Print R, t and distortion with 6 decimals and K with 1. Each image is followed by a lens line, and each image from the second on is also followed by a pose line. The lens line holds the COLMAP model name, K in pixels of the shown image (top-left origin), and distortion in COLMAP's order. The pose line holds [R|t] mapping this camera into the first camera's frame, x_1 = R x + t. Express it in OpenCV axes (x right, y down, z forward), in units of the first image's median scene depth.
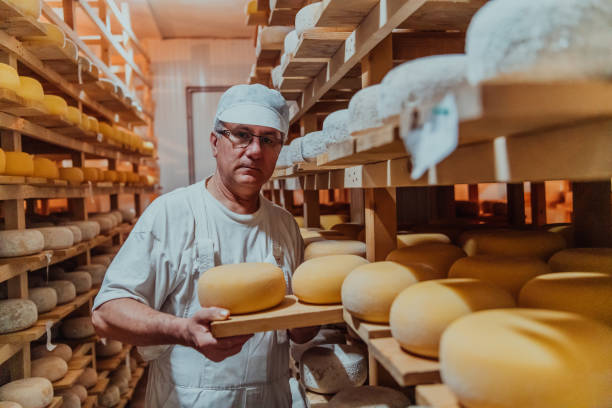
lens RADIAL K [[611.2, 0, 306.0], [0, 611.2, 204.0], [0, 0, 1]] dist [0.007956, 0.015938]
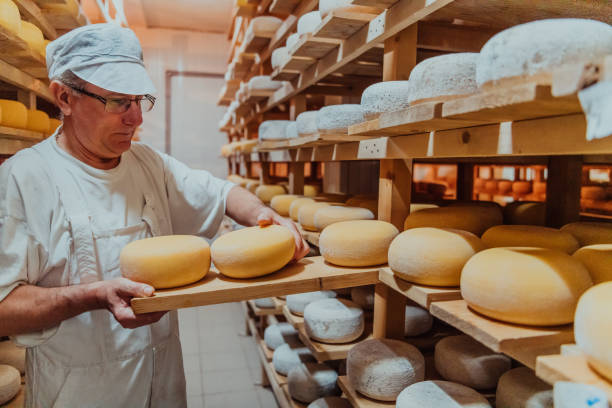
lens RADIAL K [[497.9, 0, 306.0], [0, 497.9, 204.0], [0, 0, 1]] dist [-0.037732, 0.011315]
pose [[0.992841, 0.048571, 0.109120, -0.092376], [-0.053972, 0.997431, 0.047101, 0.013120], [-0.106552, -0.052653, 0.992912, 0.092380]]
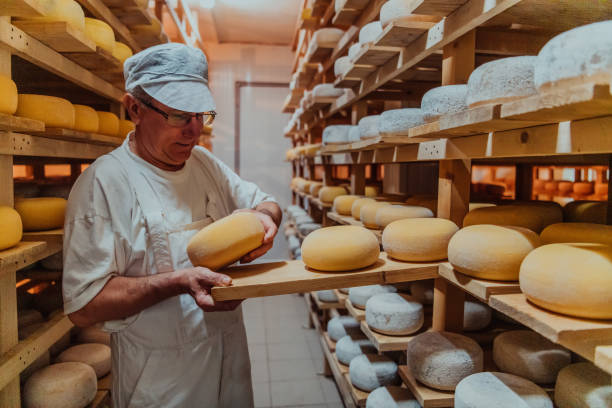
lens RADIAL K [[473.4, 0, 306.8], [0, 473.4, 201.5], [0, 0, 1]] dist [-0.046284, 0.014525]
pose [[0.998663, 0.049683, -0.014291, -0.097070], [-0.048986, 0.997761, 0.045531, 0.016130], [0.016521, -0.044770, 0.998861, 0.080914]]
